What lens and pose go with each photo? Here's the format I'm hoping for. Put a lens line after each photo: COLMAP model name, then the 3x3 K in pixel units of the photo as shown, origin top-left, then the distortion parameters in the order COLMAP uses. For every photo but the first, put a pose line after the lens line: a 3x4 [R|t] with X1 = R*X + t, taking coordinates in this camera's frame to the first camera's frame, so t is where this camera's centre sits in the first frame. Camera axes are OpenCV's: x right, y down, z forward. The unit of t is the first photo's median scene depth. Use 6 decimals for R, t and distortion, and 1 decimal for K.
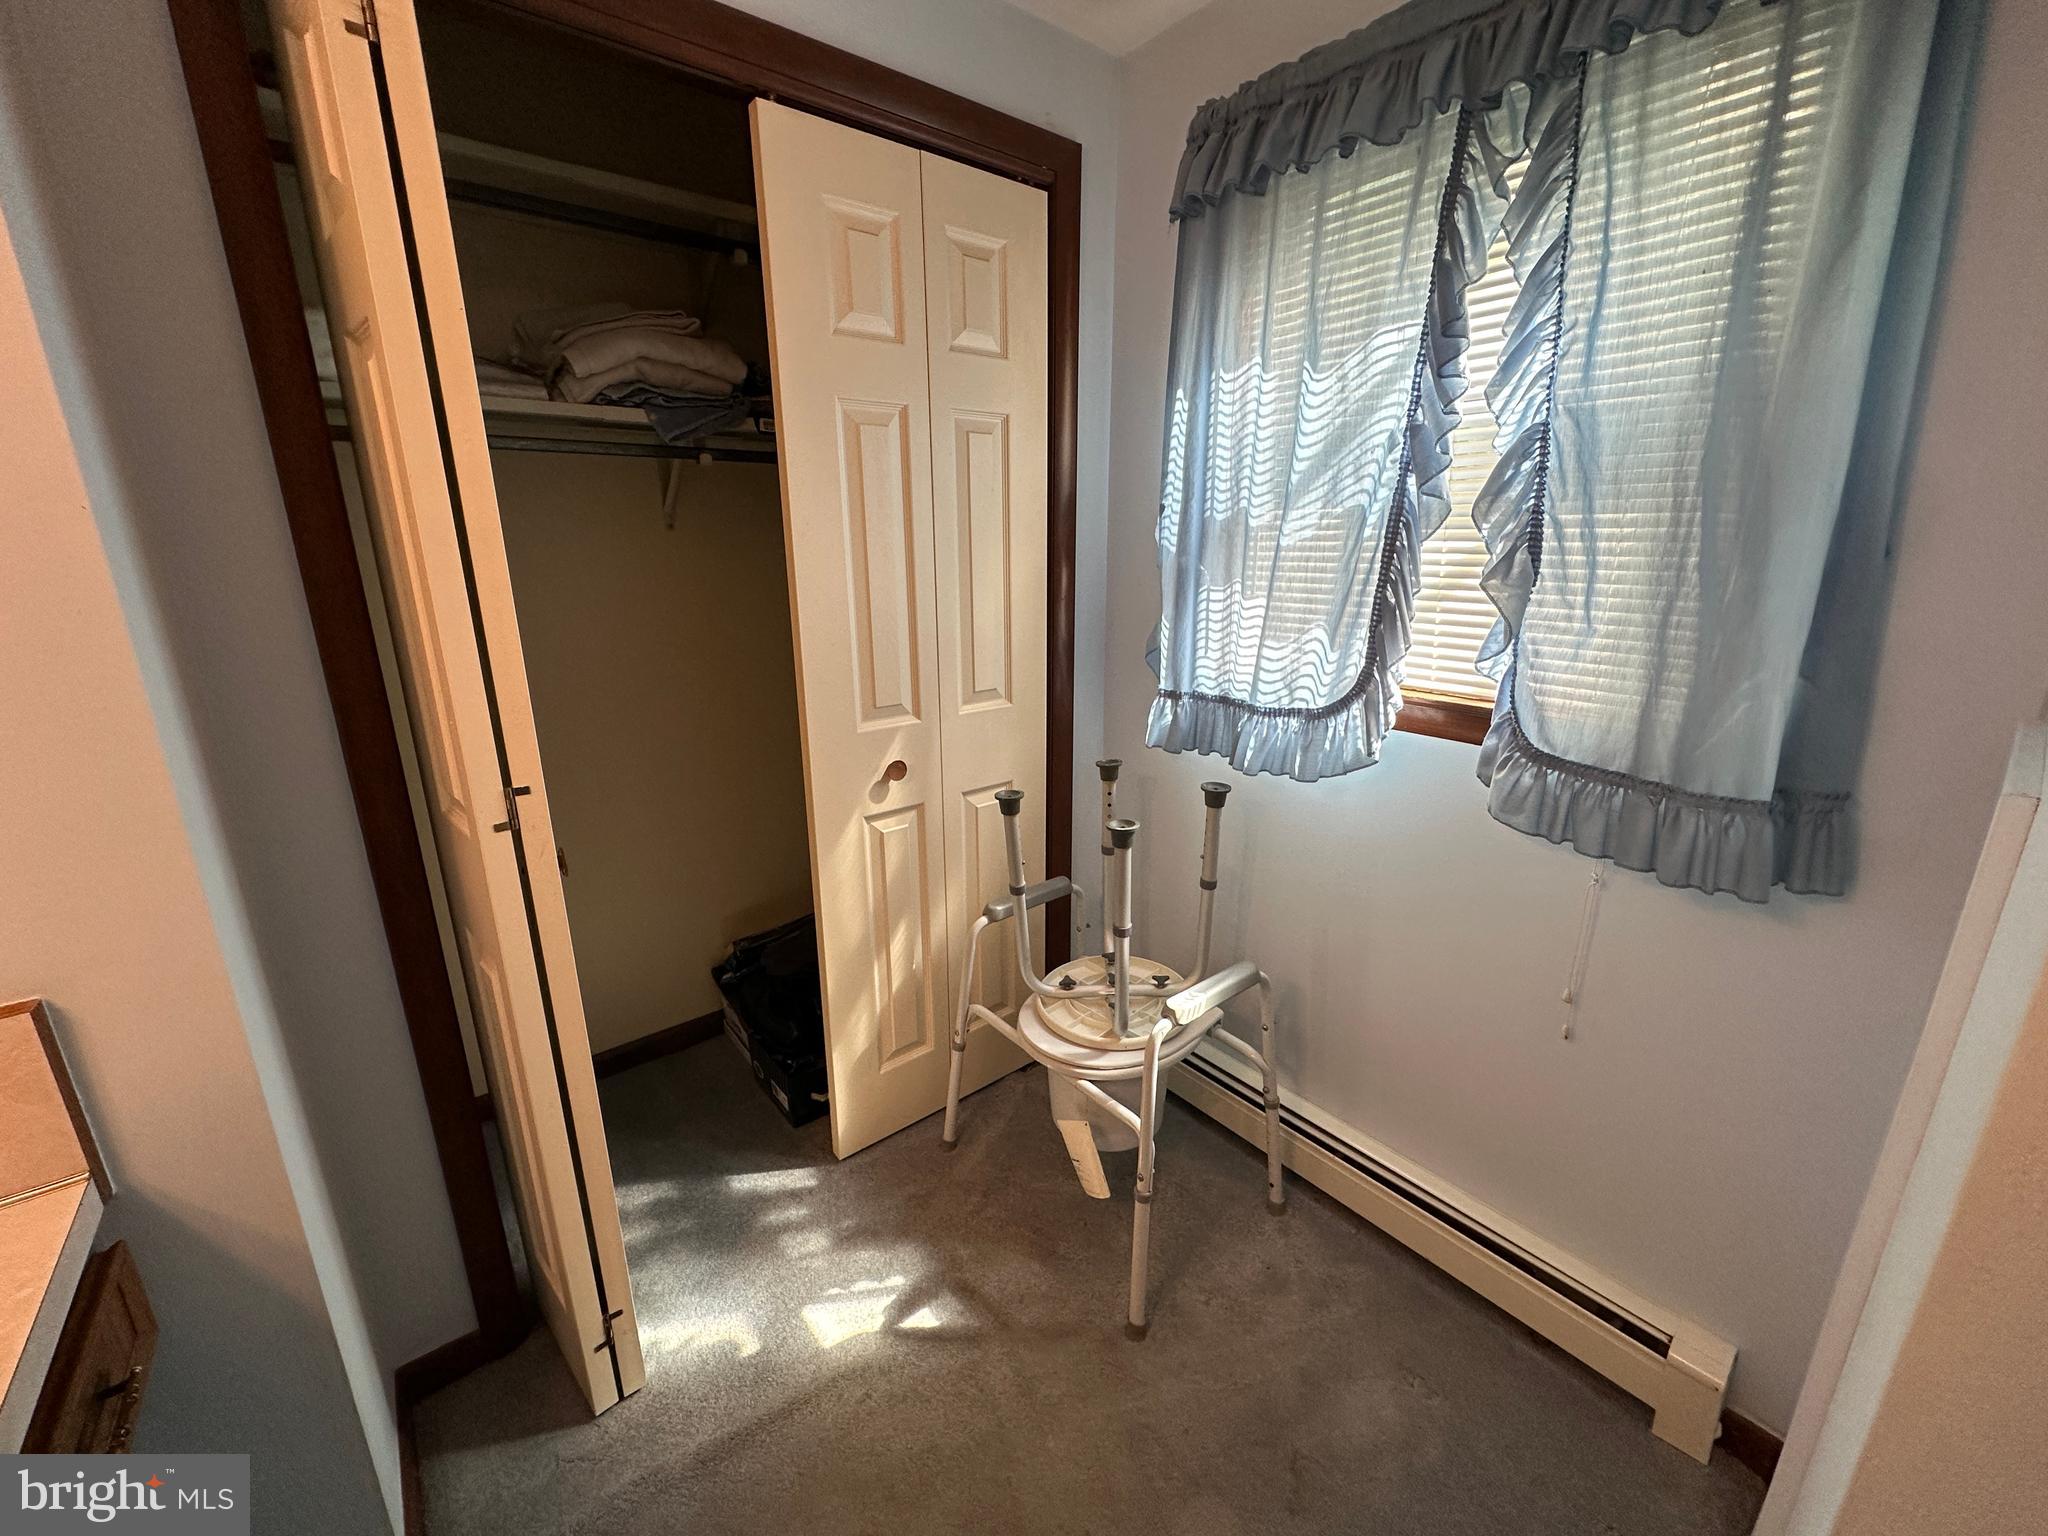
lens RADIAL K [[817.2, 0, 1024.7], [0, 817.2, 760.3], [0, 0, 1]] dist [0.001507, -0.000091]
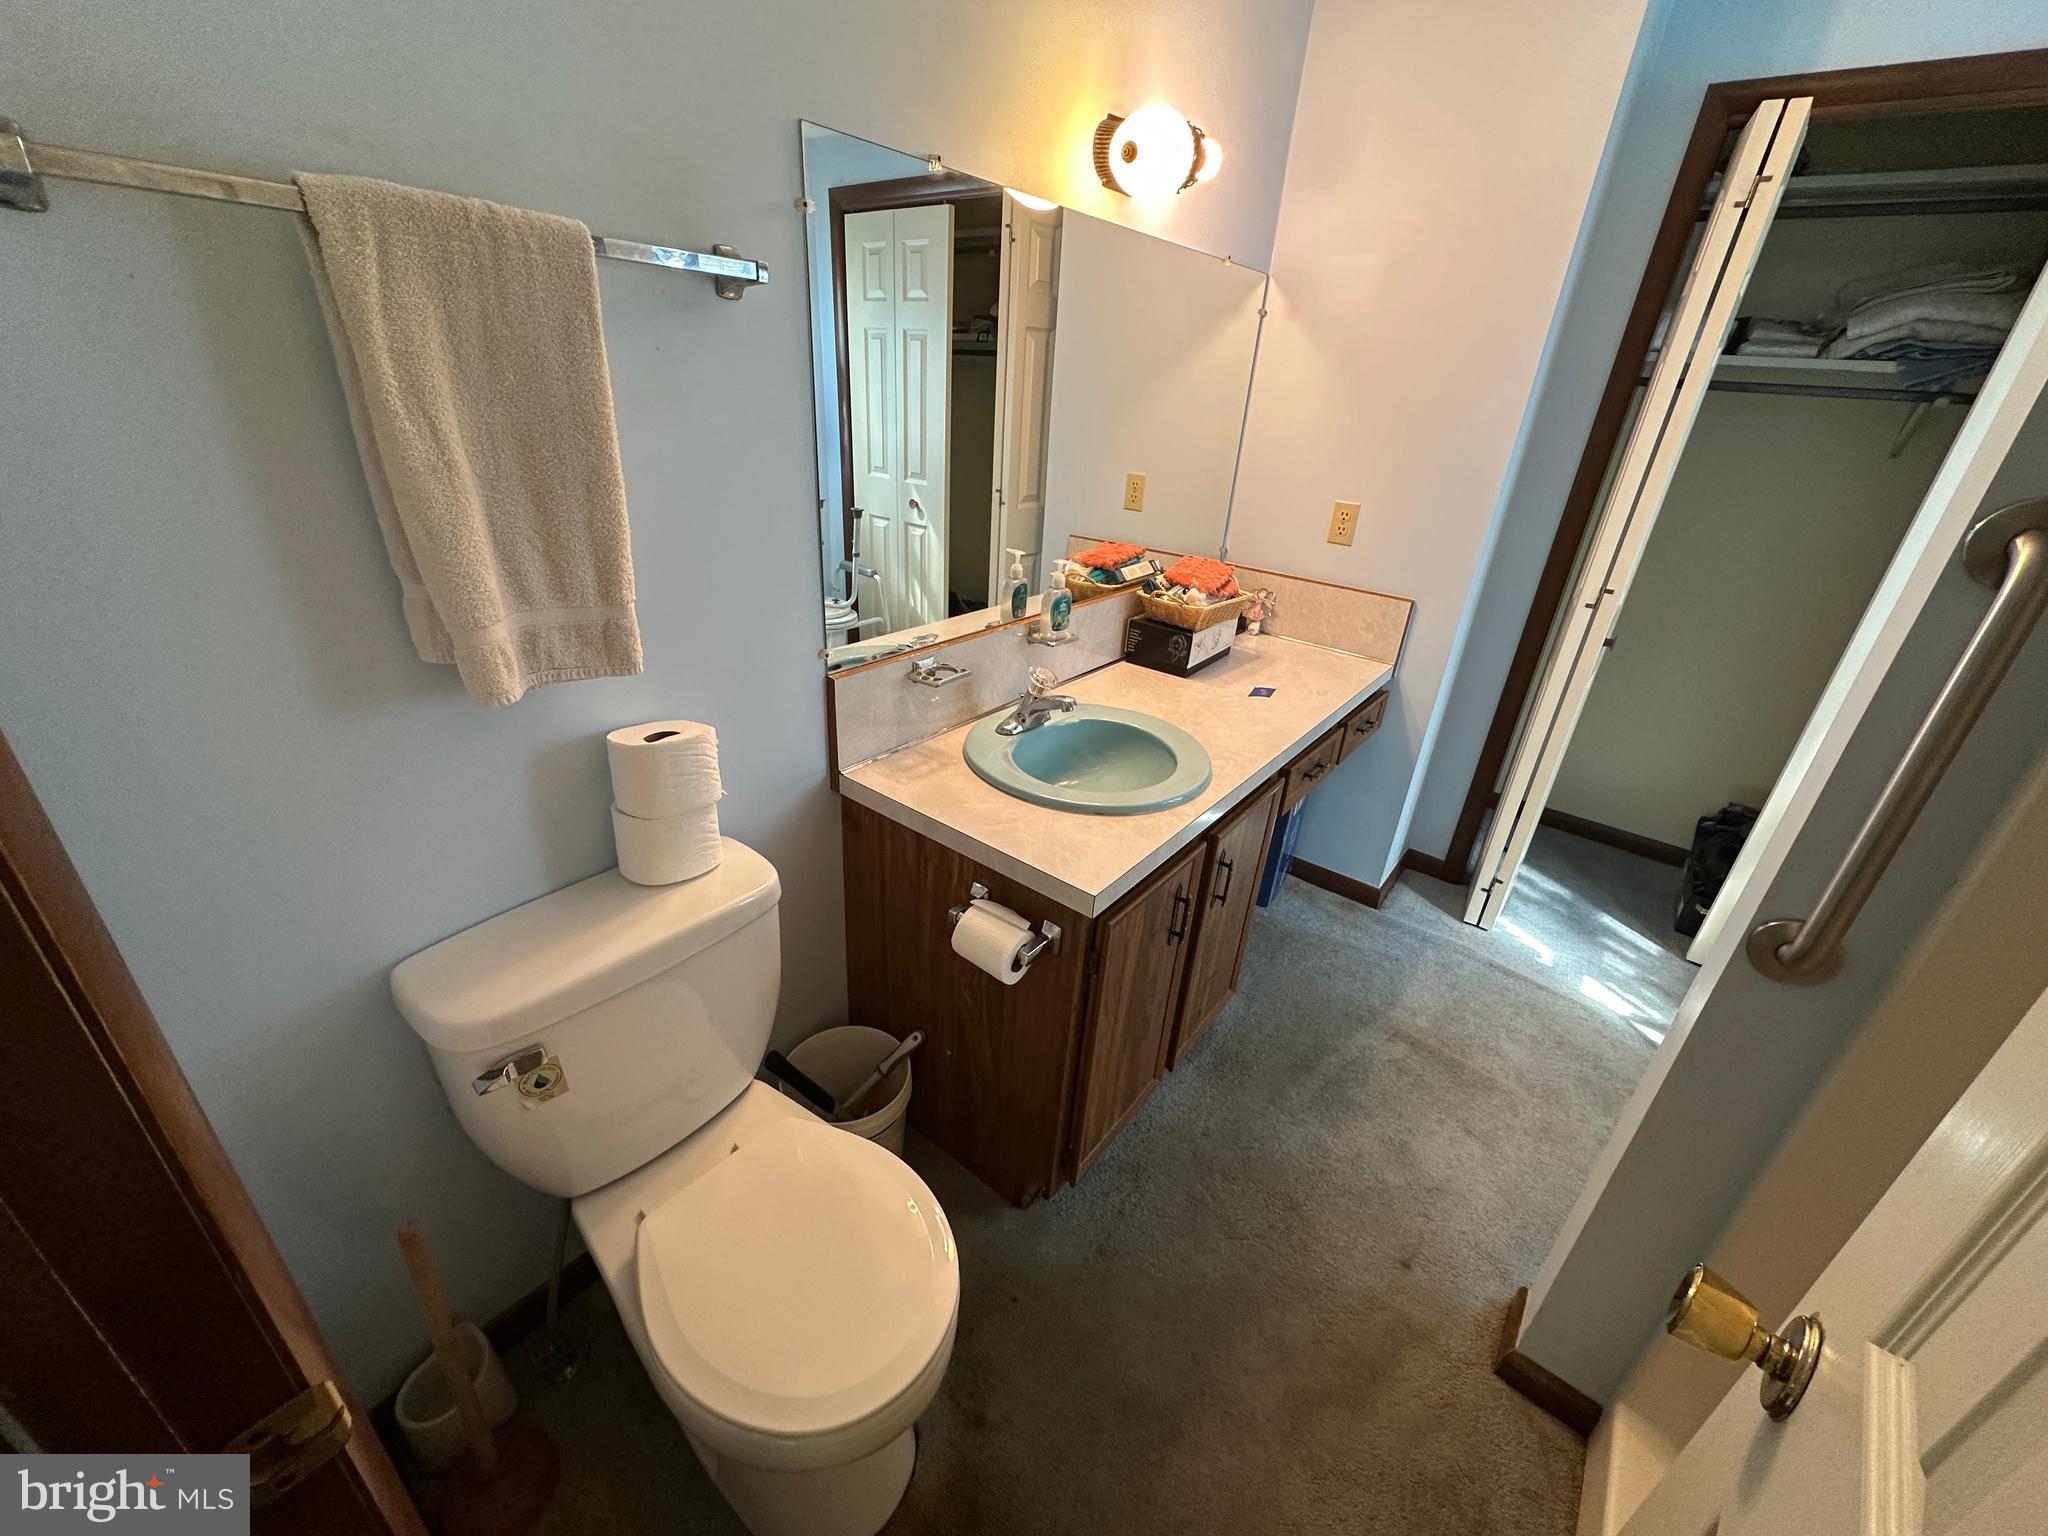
lens RADIAL K [[817.2, 0, 1016.6], [0, 817.2, 775.0], [0, 0, 1]] dist [0.001507, -0.000091]
pose [[0.211842, 0.447564, -0.868798, 0.666673], [-0.320319, 0.871666, 0.370937, 0.103467], [0.923320, 0.199712, 0.328018, -0.581308]]
